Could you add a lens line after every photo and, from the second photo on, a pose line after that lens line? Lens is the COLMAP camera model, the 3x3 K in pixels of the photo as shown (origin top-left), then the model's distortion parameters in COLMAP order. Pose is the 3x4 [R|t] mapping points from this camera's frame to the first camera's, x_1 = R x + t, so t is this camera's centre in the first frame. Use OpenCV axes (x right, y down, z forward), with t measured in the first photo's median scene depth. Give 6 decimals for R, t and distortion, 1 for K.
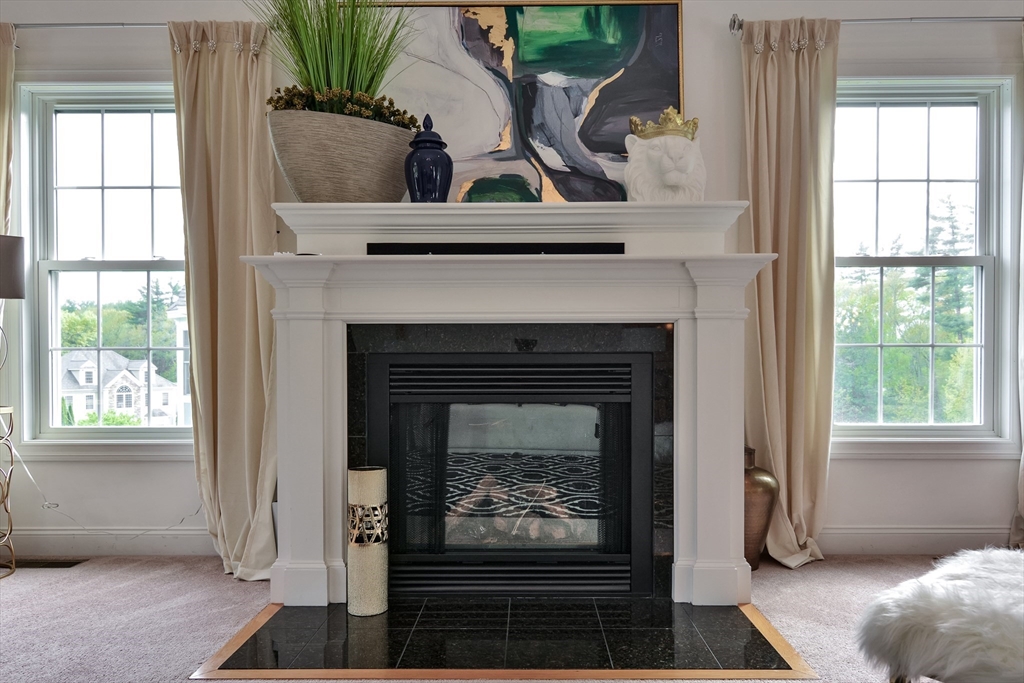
lens RADIAL K [[746.4, 0, 511.9], [0, 746.4, 362.5], [0, 0, 1]] dist [-0.003046, 0.001070]
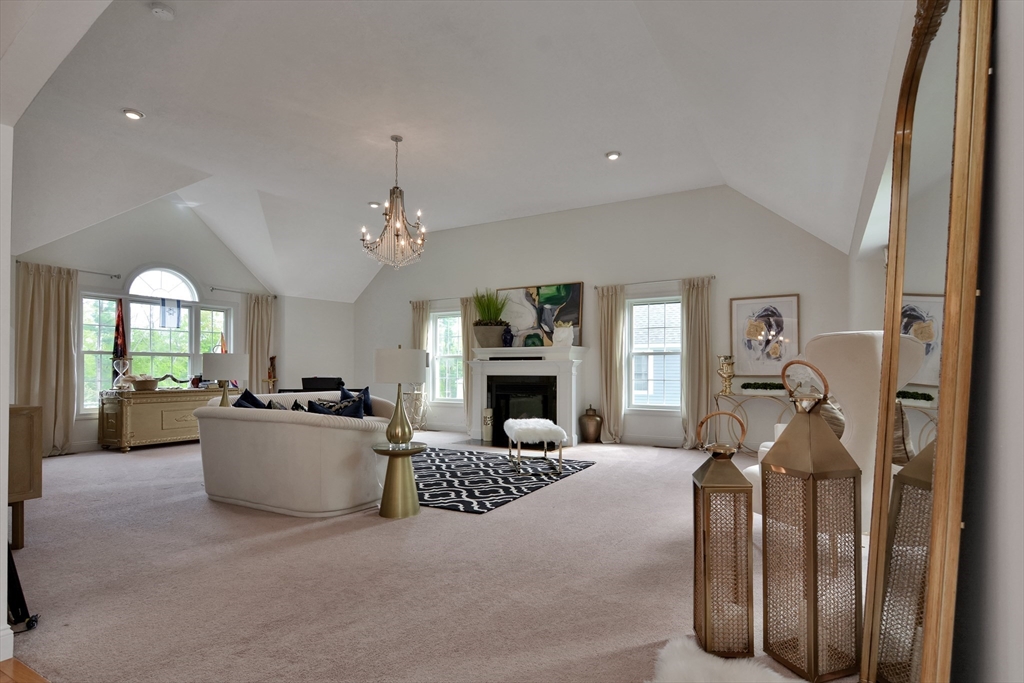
lens RADIAL K [[497.4, 0, 518.2], [0, 497.4, 340.8], [0, 0, 1]] dist [0.000542, -0.000230]
pose [[0.893335, -0.024919, -0.448700, 1.026032], [0.000593, 0.998526, -0.054274, -0.077544], [0.449391, 0.048219, 0.892033, -1.249485]]
